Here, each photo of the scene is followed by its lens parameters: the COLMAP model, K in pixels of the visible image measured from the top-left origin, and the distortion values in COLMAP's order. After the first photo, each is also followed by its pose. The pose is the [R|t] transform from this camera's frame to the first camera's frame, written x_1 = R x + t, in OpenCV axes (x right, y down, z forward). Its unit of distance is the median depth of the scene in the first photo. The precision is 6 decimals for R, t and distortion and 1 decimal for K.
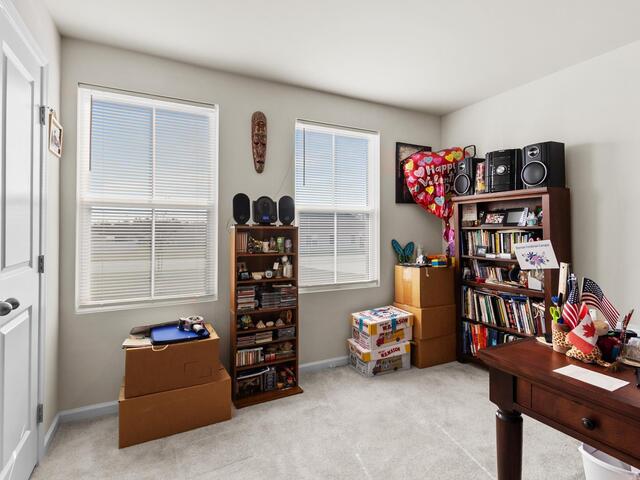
lens RADIAL K [[334.3, 0, 320.0], [0, 334.3, 223.9], [0, 0, 1]] dist [0.000614, 0.000052]
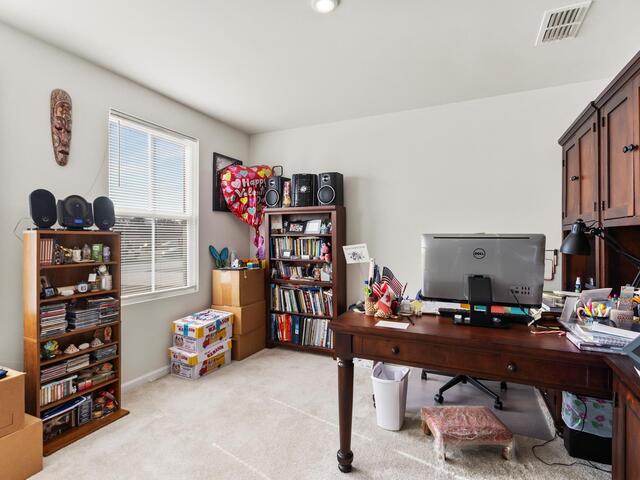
lens RADIAL K [[331.1, 0, 318.6], [0, 331.1, 235.7], [0, 0, 1]] dist [0.001919, 0.000439]
pose [[0.784889, 0.005834, 0.619609, -0.185570], [-0.015616, 0.999824, 0.010368, 0.000379], [-0.619439, -0.017814, 0.784843, -0.023230]]
